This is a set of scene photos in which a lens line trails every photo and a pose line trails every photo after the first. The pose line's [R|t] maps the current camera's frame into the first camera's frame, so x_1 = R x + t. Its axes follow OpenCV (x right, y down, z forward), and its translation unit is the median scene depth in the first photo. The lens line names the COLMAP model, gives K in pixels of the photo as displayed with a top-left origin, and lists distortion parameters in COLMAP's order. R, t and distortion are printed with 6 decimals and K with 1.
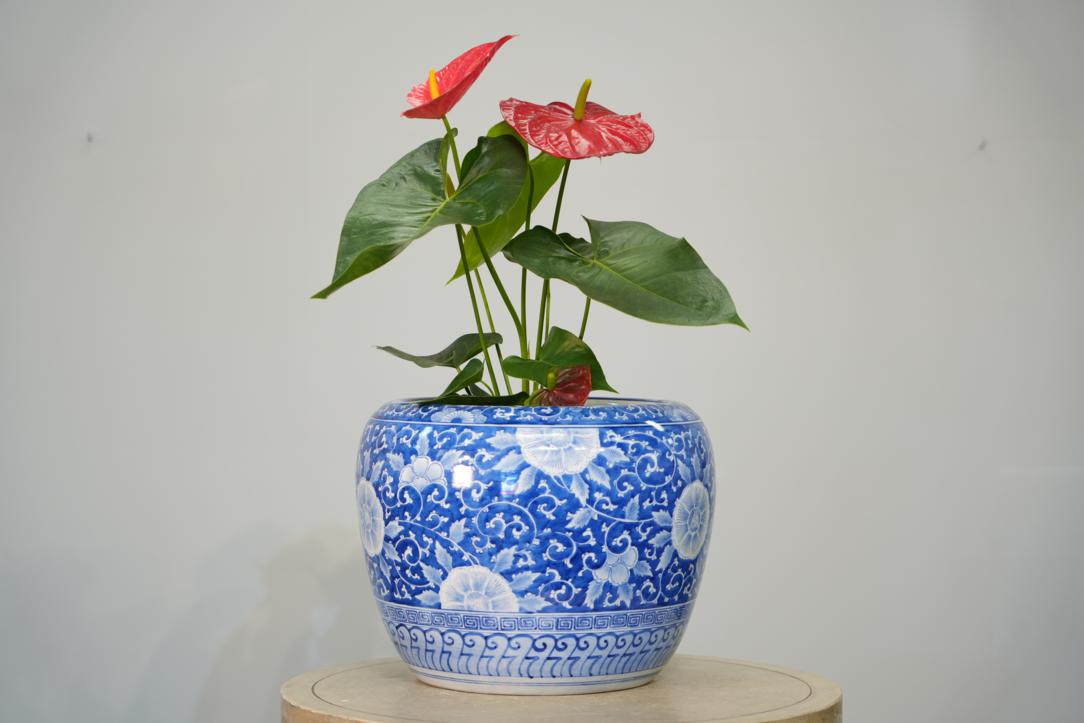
lens RADIAL K [[2421.2, 0, 542.0], [0, 2421.2, 361.5], [0, 0, 1]] dist [-0.017606, 0.038038]
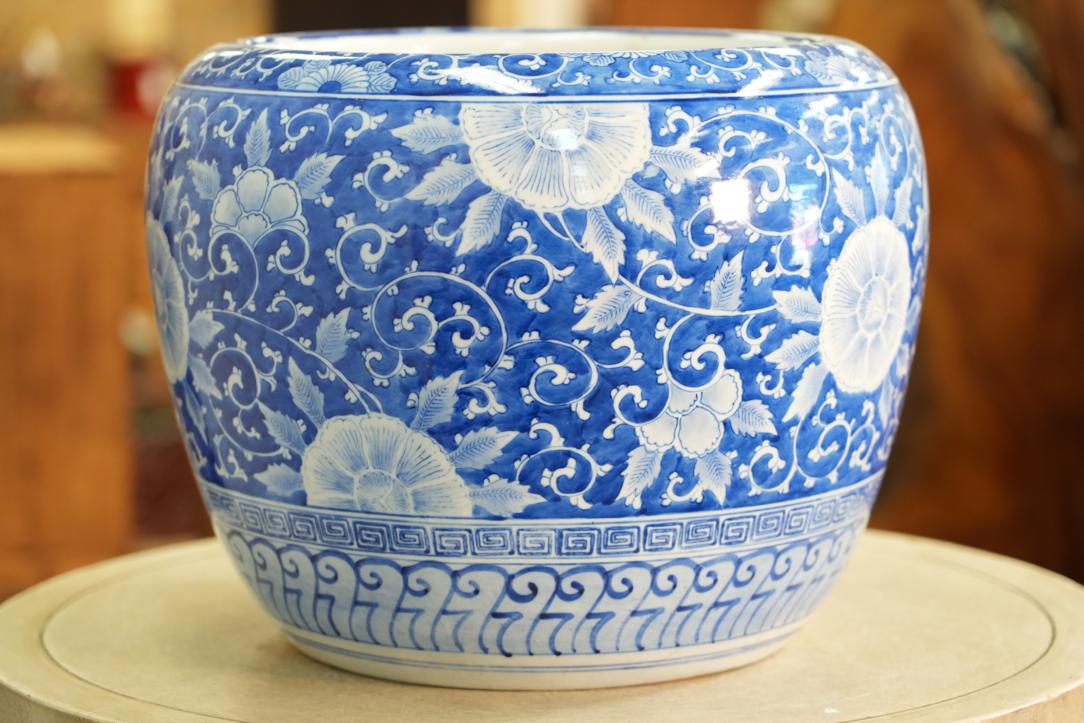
lens RADIAL K [[3267.1, 0, 542.0], [0, 3267.1, 361.5], [0, 0, 1]] dist [0.042996, 0.706442]
pose [[0.997412, -0.000744, -0.071887, 0.046176], [0.009051, 0.993290, 0.115298, 0.005645], [0.071319, -0.115650, 0.990726, 0.403946]]
